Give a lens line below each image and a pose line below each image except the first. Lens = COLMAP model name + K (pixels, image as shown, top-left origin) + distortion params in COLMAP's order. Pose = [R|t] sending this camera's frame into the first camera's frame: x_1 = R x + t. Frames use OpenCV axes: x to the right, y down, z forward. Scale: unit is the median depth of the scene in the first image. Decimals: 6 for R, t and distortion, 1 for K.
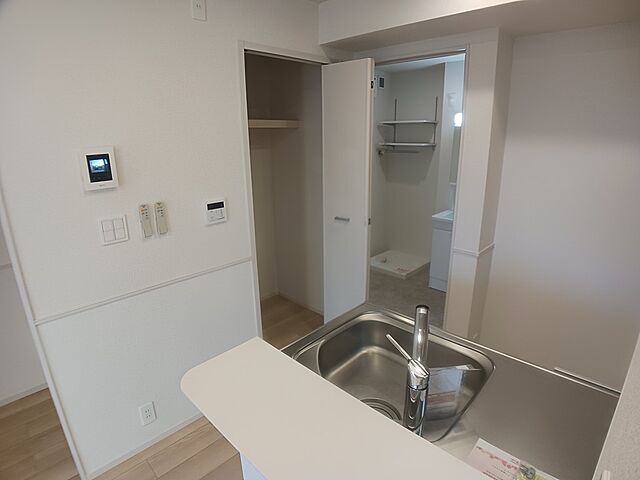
lens RADIAL K [[348.1, 0, 319.6], [0, 348.1, 238.2], [0, 0, 1]] dist [0.004422, -0.000200]
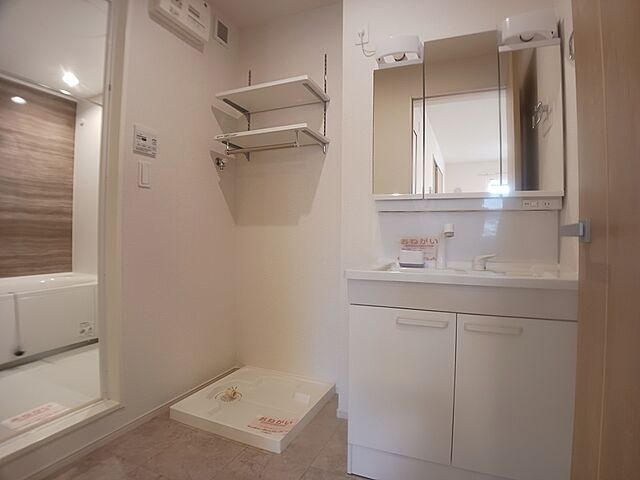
lens RADIAL K [[348.1, 0, 321.0], [0, 348.1, 236.1], [0, 0, 1]] dist [0.004422, -0.000200]
pose [[0.933037, 0.023407, 0.359019, 0.134046], [0.079662, 0.959673, -0.269596, 0.002111], [-0.350851, 0.280143, 0.893545, 0.538312]]
